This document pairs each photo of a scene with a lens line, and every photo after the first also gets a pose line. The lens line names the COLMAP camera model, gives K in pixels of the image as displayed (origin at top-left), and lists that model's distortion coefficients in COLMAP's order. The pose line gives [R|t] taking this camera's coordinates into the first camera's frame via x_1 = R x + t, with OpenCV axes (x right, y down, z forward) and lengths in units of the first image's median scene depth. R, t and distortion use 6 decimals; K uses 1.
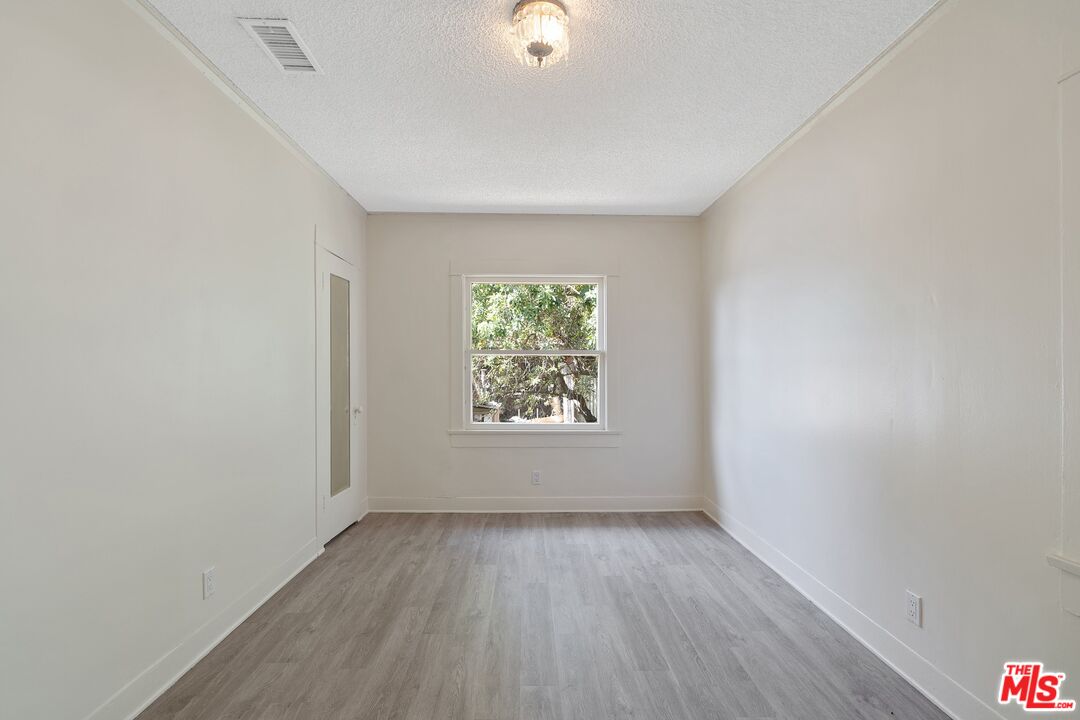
lens RADIAL K [[493.3, 0, 538.8], [0, 493.3, 366.4], [0, 0, 1]] dist [-0.000704, 0.001415]
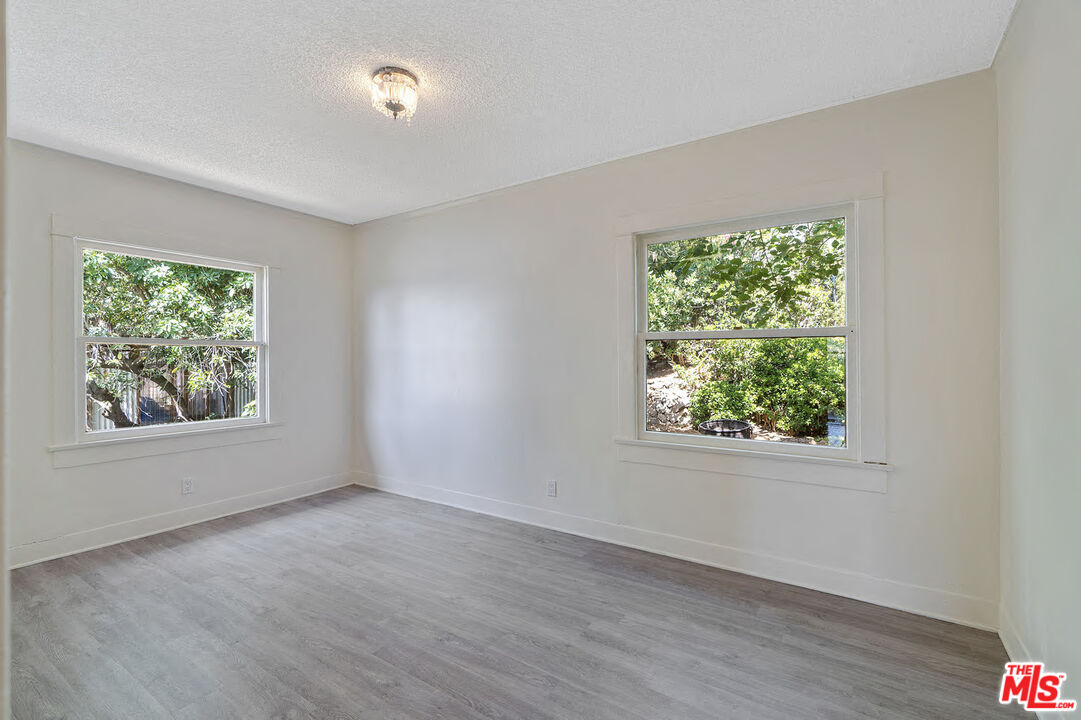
lens RADIAL K [[493.8, 0, 538.8], [0, 493.8, 356.2], [0, 0, 1]] dist [-0.000704, 0.001415]
pose [[0.568046, -0.000011, 0.822997, -0.422101], [0.001089, 0.999999, -0.000738, -0.002639], [-0.822996, 0.001315, 0.568046, -0.008009]]
